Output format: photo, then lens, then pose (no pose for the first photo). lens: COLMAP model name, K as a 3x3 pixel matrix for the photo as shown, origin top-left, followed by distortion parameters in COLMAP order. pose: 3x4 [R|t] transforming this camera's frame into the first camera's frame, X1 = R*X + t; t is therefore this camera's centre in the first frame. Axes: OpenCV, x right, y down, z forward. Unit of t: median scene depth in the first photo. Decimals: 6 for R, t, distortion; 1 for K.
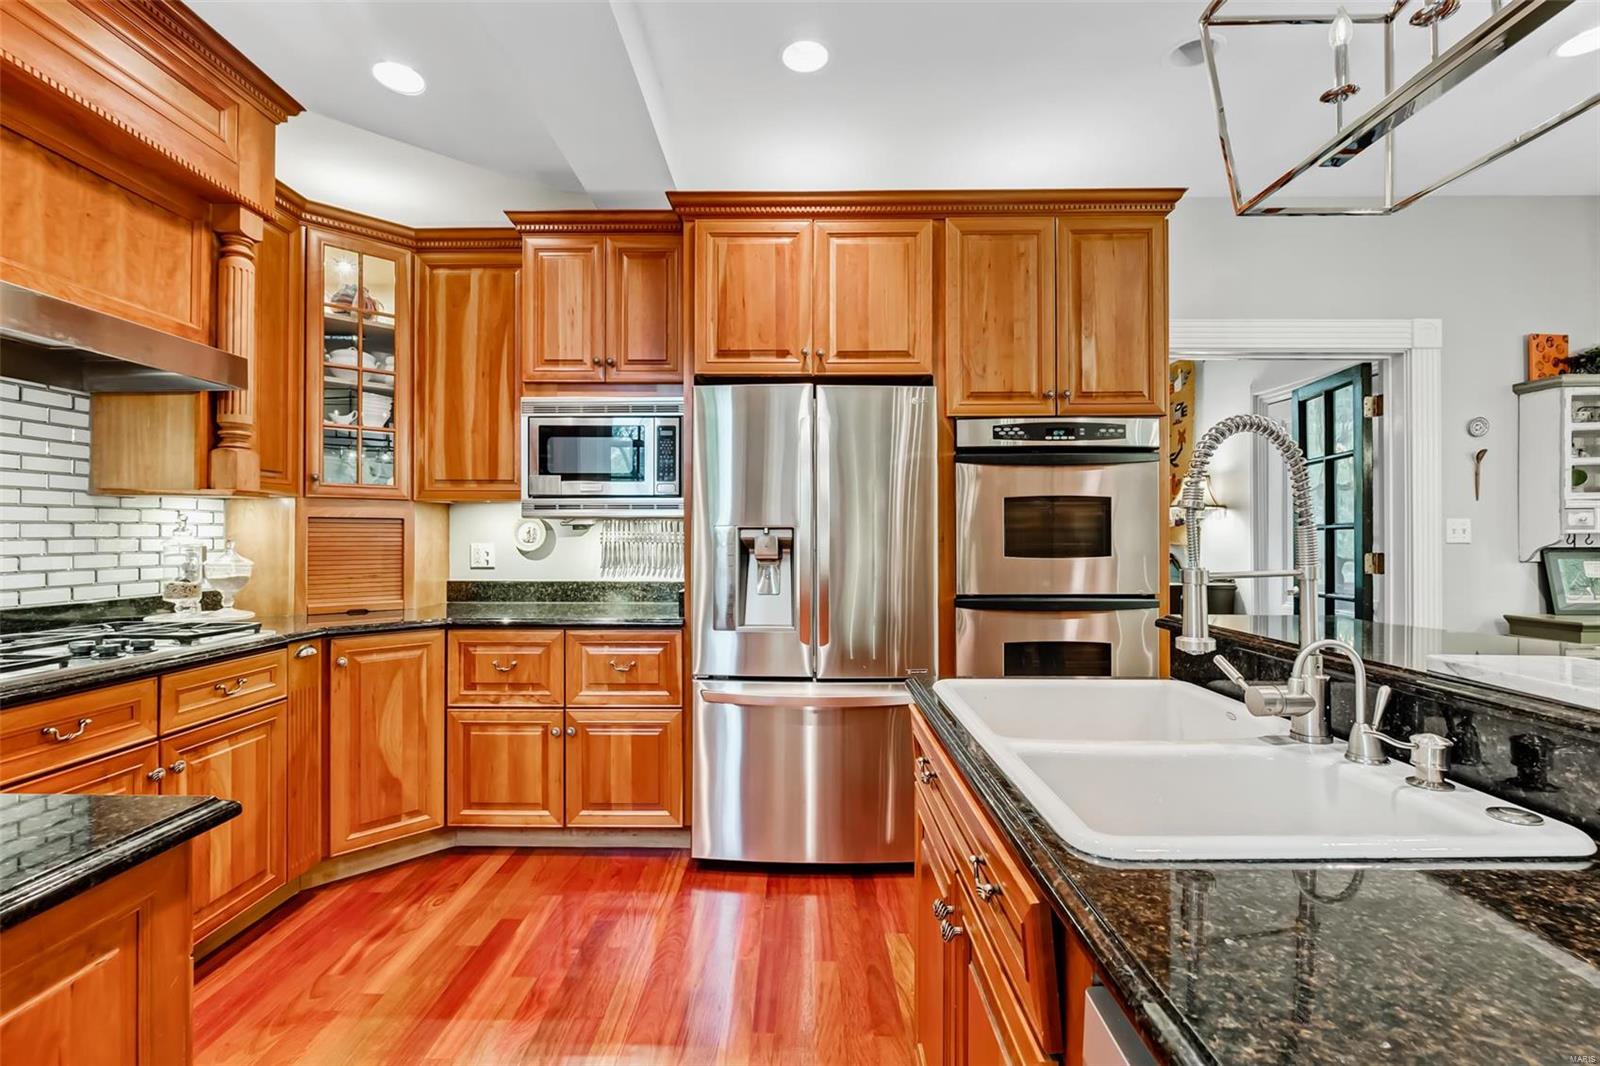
lens RADIAL K [[725.3, 0, 796.3], [0, 725.3, 532.7], [0, 0, 1]] dist [-0.003920, -0.001098]
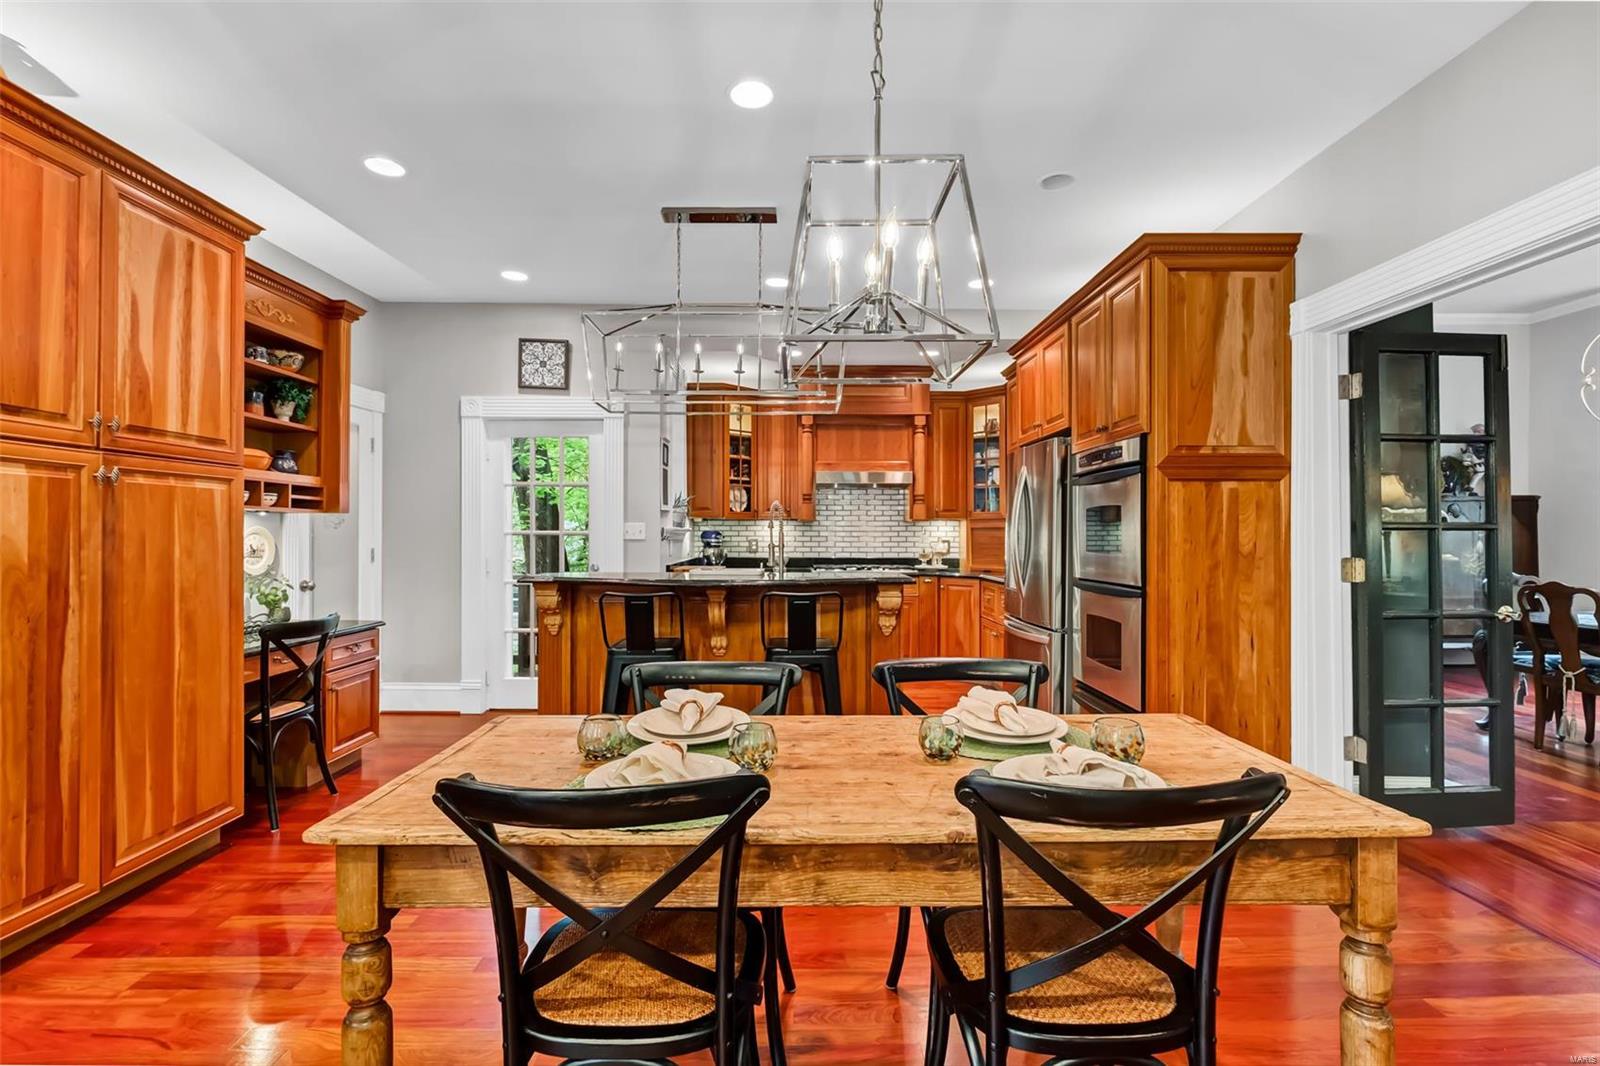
lens RADIAL K [[725.3, 0, 798.6], [0, 725.3, 529.5], [0, 0, 1]] dist [-0.003920, -0.001098]
pose [[0.014429, -0.007717, -0.999866, 1.746168], [0.009844, 0.999923, -0.007575, -0.004122], [0.999847, -0.009733, 0.014504, 0.457092]]
